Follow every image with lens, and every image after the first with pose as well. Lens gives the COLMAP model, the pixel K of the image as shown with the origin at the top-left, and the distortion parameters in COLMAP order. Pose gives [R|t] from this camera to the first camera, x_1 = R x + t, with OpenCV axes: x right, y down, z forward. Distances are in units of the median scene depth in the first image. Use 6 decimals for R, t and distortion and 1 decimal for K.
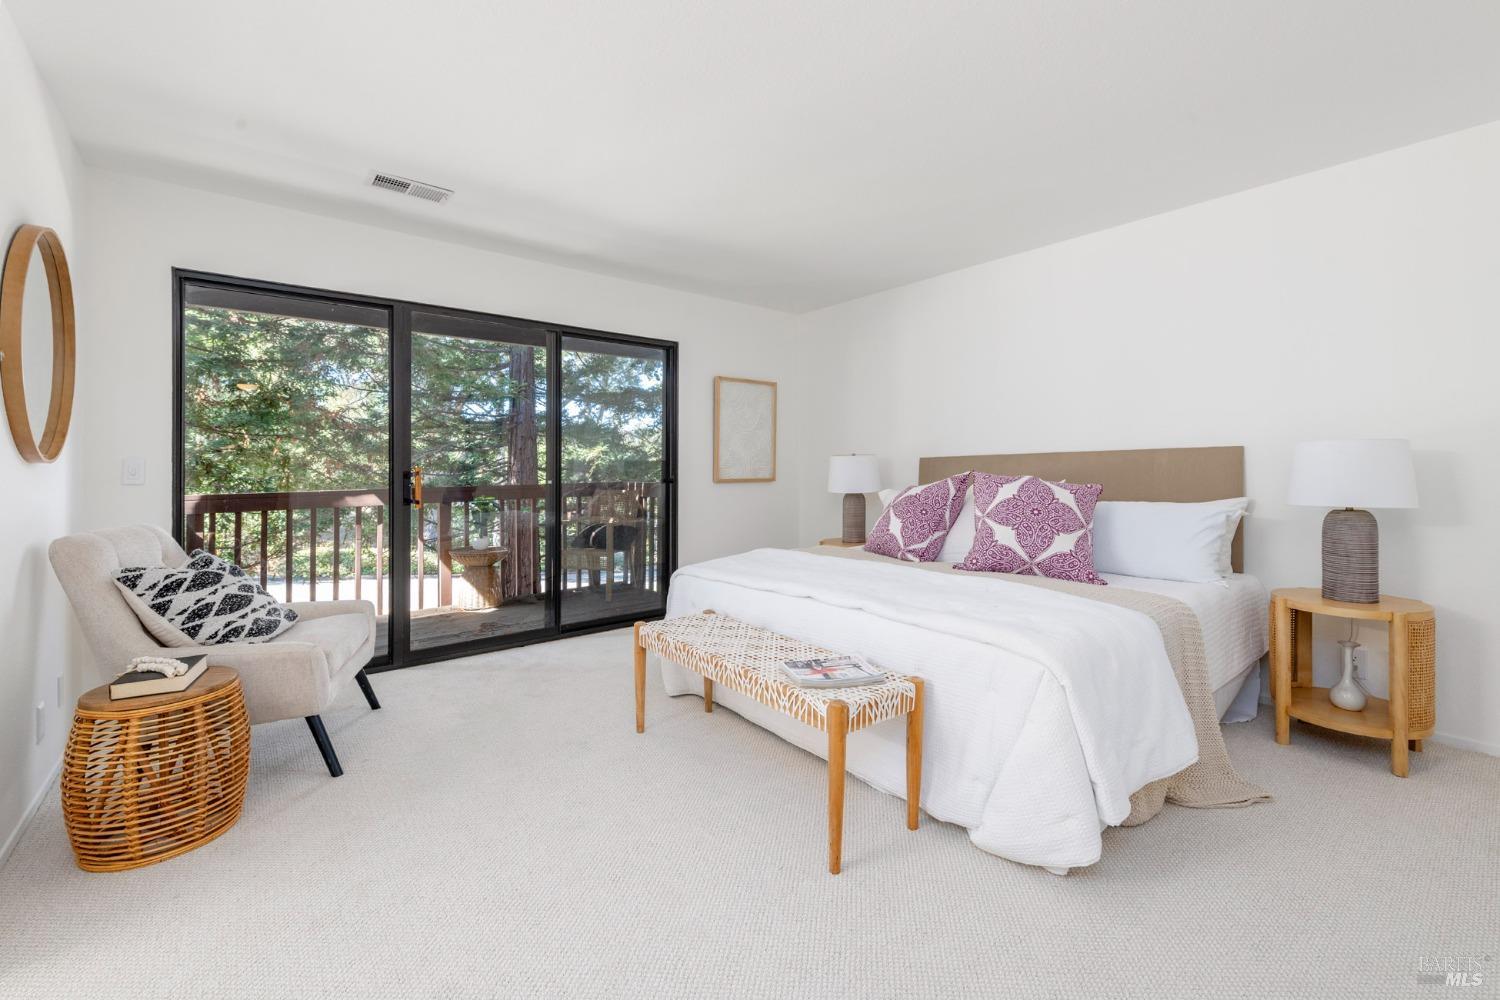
lens RADIAL K [[629.4, 0, 750.6], [0, 629.4, 468.0], [0, 0, 1]] dist [-0.023153, 0.000042]
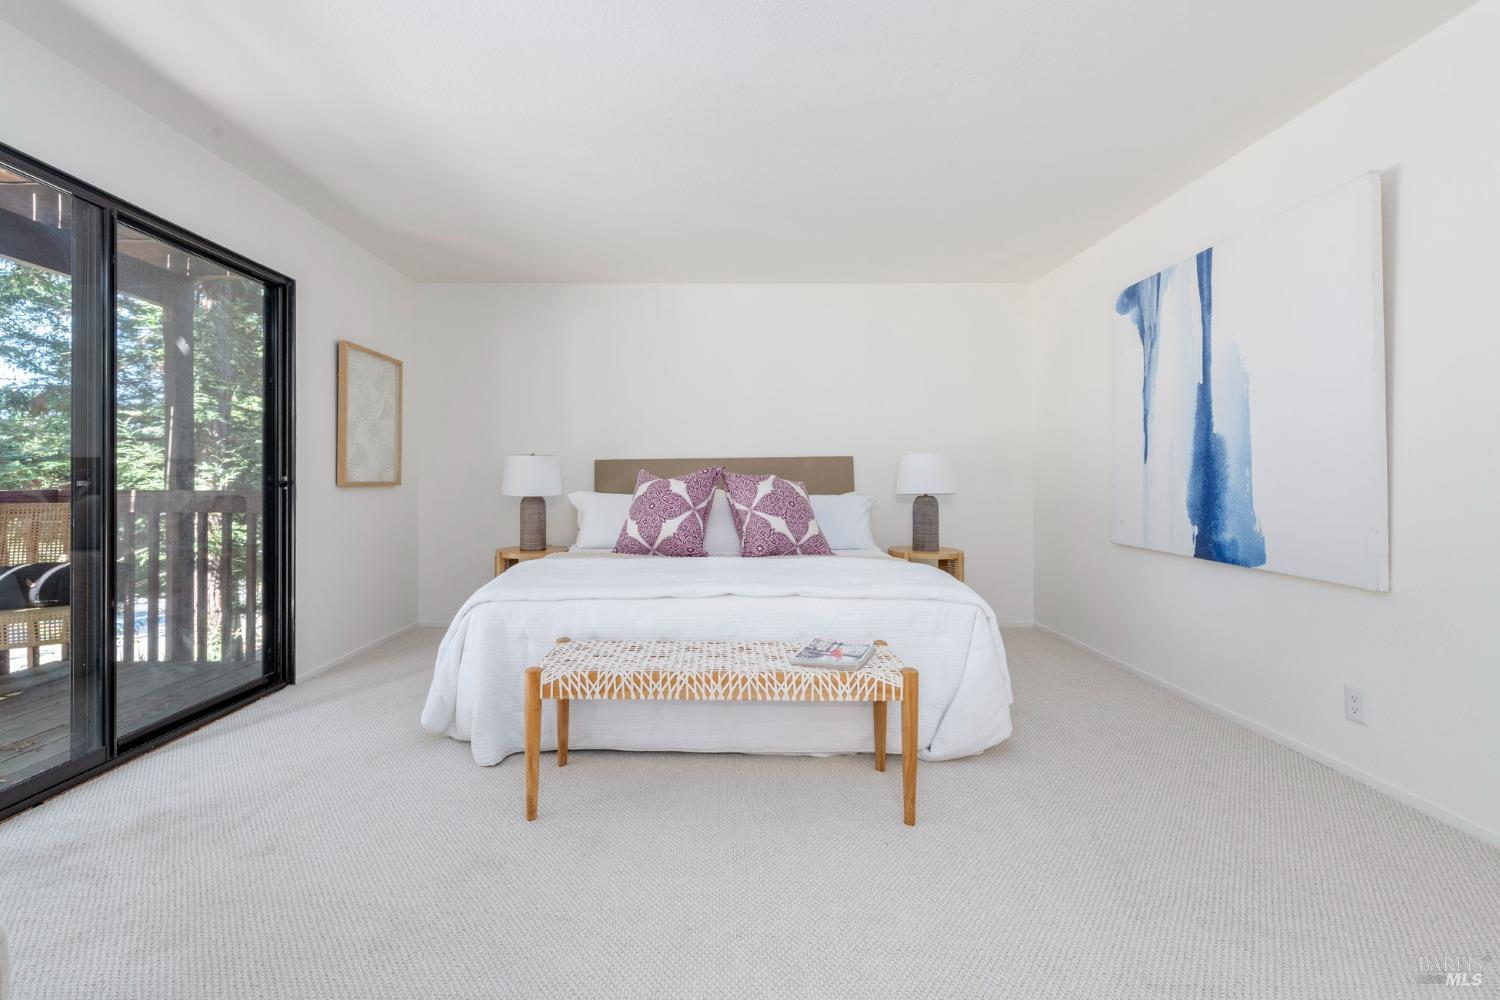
lens RADIAL K [[596.8, 0, 756.2], [0, 596.8, 478.6], [0, 0, 1]] dist [-0.000062, -0.000653]
pose [[0.634239, -0.002435, 0.773133, -0.492626], [-0.002862, 0.999981, 0.005498, 0.013991], [-0.773132, -0.005700, 0.634220, 0.306804]]
